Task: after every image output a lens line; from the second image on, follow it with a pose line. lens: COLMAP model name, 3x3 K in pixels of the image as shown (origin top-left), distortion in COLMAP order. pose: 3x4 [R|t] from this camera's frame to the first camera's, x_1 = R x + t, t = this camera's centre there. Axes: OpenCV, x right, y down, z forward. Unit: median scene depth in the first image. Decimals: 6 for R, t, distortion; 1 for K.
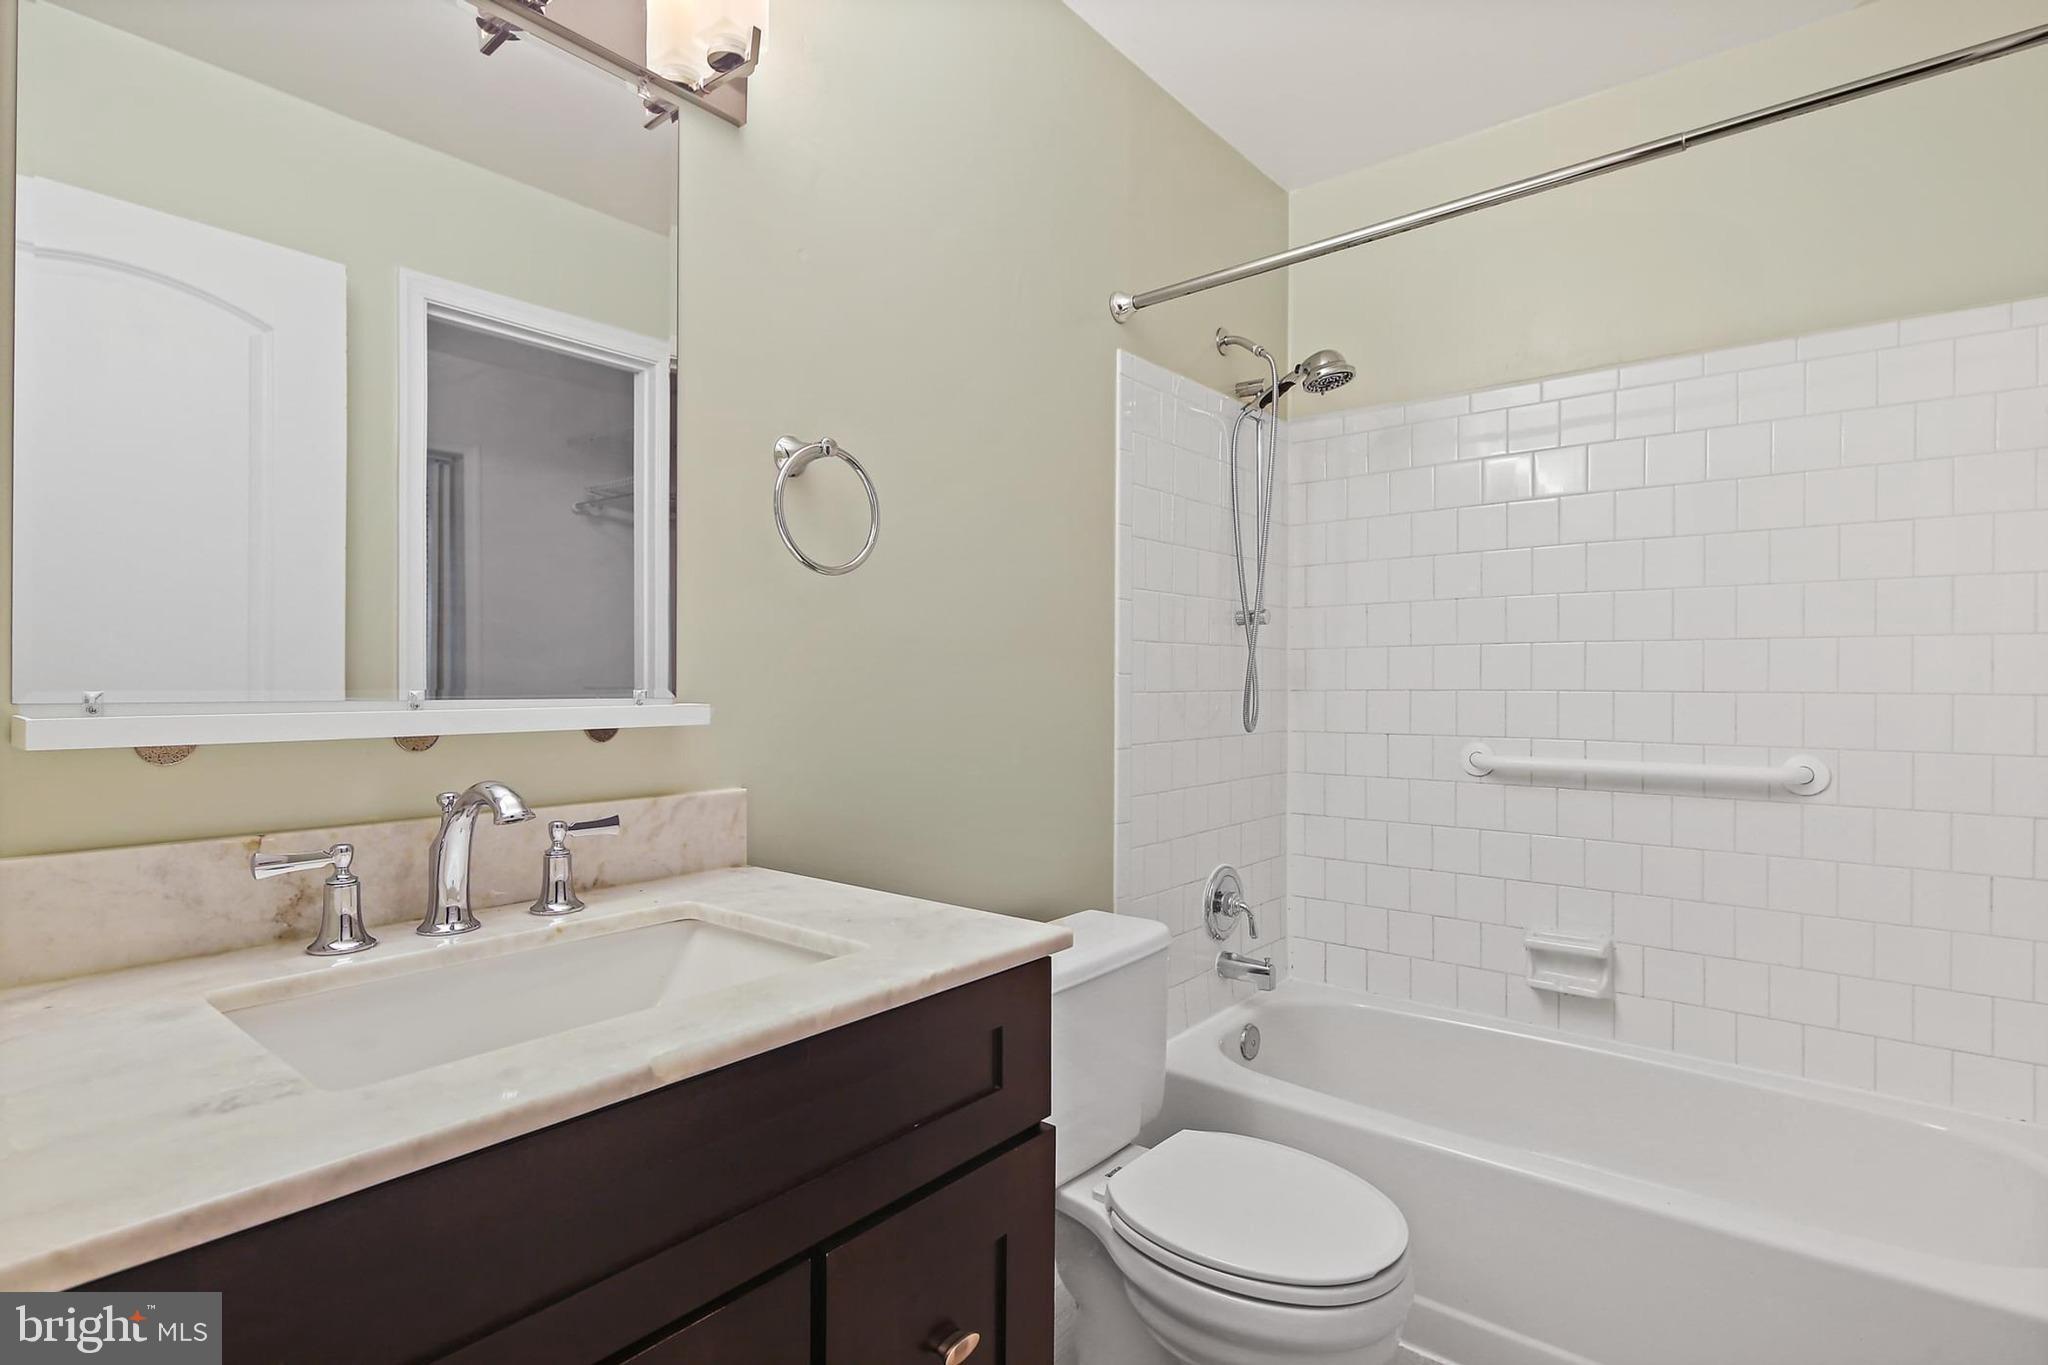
lens RADIAL K [[995.5, 0, 1030.1], [0, 995.5, 682.8], [0, 0, 1]] dist [0.005295, -0.005505]
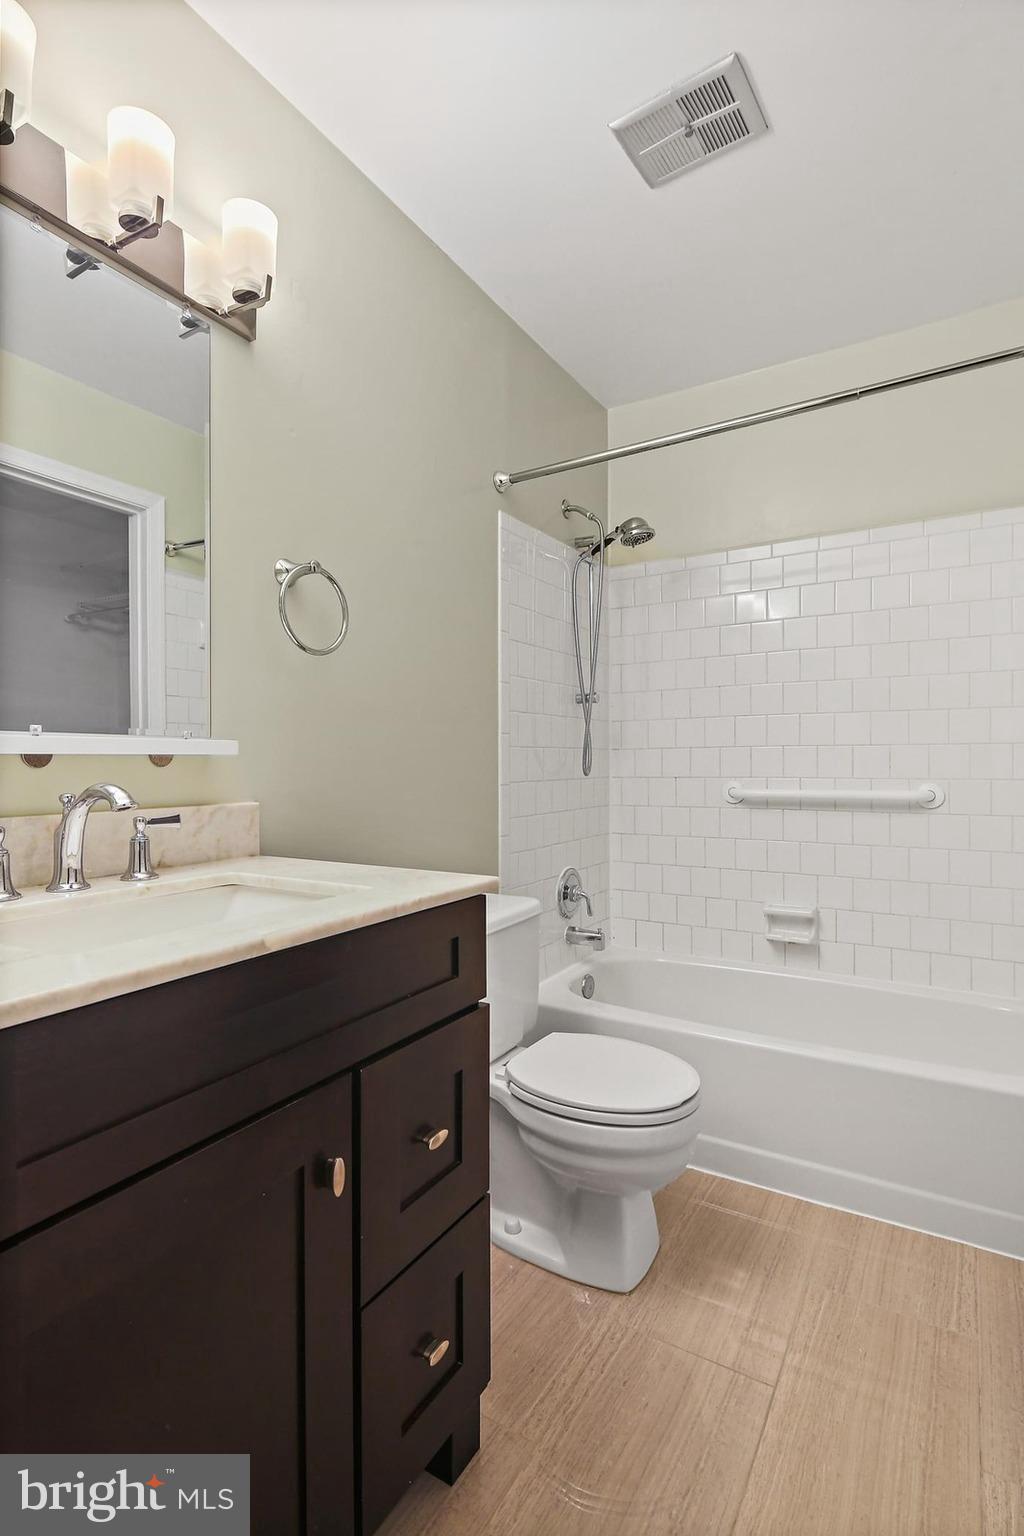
lens RADIAL K [[746.6, 0, 505.6], [0, 746.6, 766.8], [0, 0, 1]] dist [0.005295, -0.005505]
pose [[0.989987, -0.005008, 0.141068, -0.079020], [0.005162, 0.999986, -0.000726, 0.054127], [-0.141063, 0.001447, 0.990000, -0.110671]]
